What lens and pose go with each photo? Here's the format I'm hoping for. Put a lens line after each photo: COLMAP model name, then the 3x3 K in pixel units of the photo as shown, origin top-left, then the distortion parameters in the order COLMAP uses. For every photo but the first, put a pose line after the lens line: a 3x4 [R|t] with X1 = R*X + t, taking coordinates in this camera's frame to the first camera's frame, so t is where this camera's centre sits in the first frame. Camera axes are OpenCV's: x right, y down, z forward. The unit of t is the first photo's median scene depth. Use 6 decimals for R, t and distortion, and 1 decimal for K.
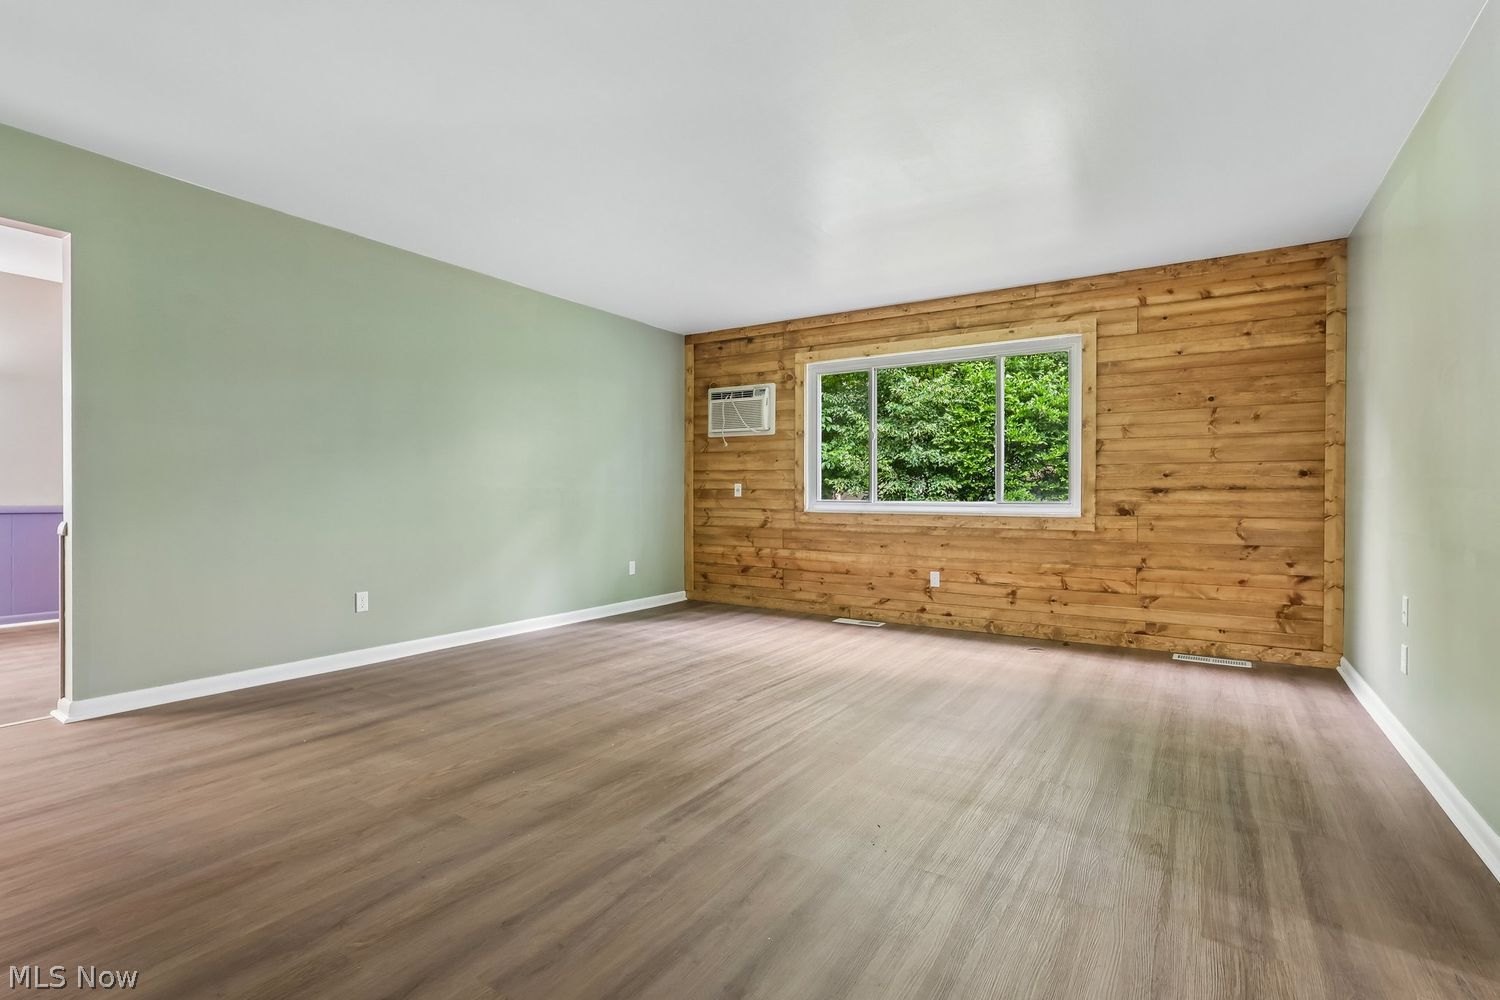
lens RADIAL K [[698.4, 0, 737.4], [0, 698.4, 488.3], [0, 0, 1]] dist [-0.000476, 0.001166]
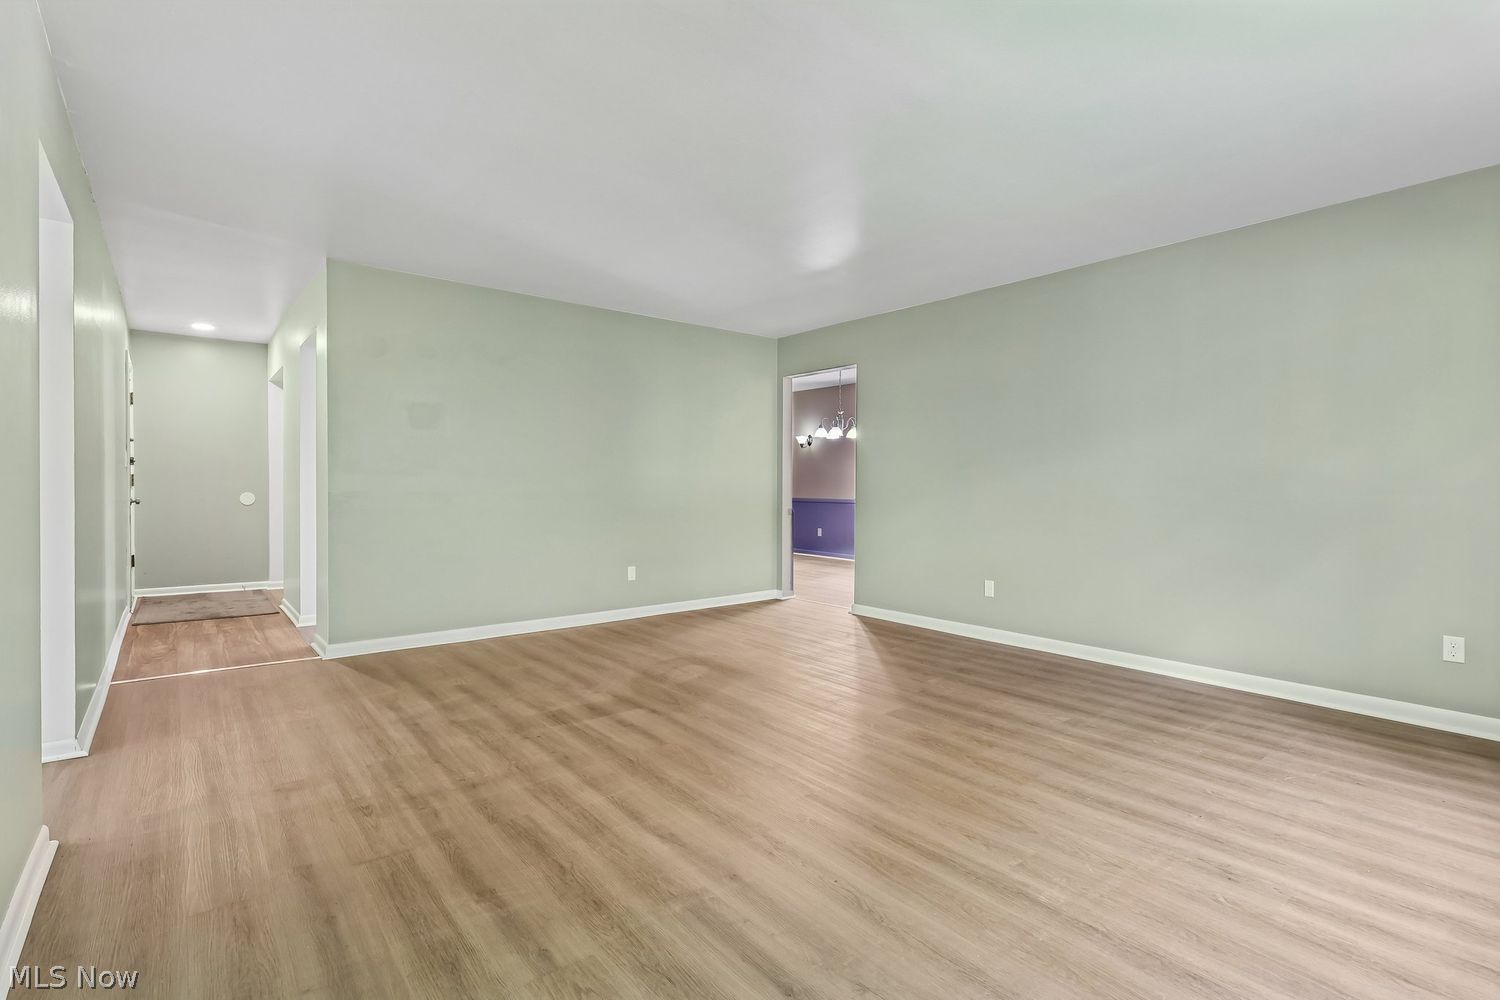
lens RADIAL K [[711.3, 0, 743.8], [0, 711.3, 495.0], [0, 0, 1]] dist [-0.002250, 0.000248]
pose [[-0.312903, 0.001652, -0.949783, 1.115439], [-0.002747, 0.999993, 0.002644, -0.001819], [0.949781, 0.003437, -0.312897, 1.437990]]
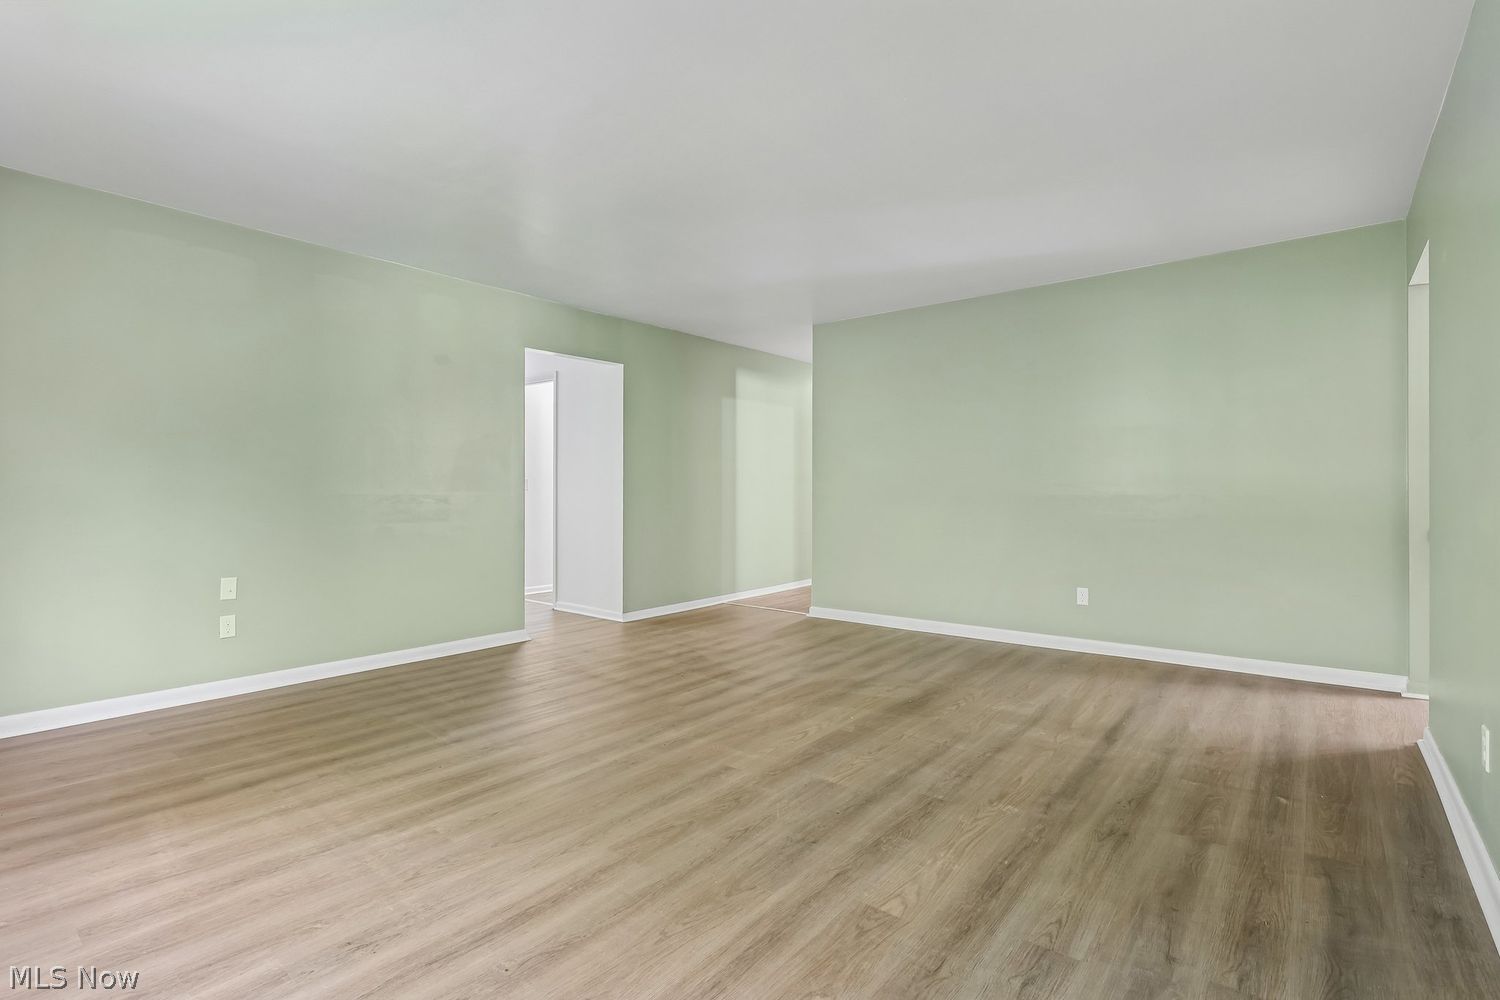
lens RADIAL K [[698.4, 0, 737.4], [0, 698.4, 488.3], [0, 0, 1]] dist [-0.000476, 0.001166]
pose [[-0.992913, -0.008594, 0.118528, -0.125107], [-0.009035, 0.999954, -0.003190, -0.015702], [-0.118496, -0.004239, -0.992946, 2.251479]]
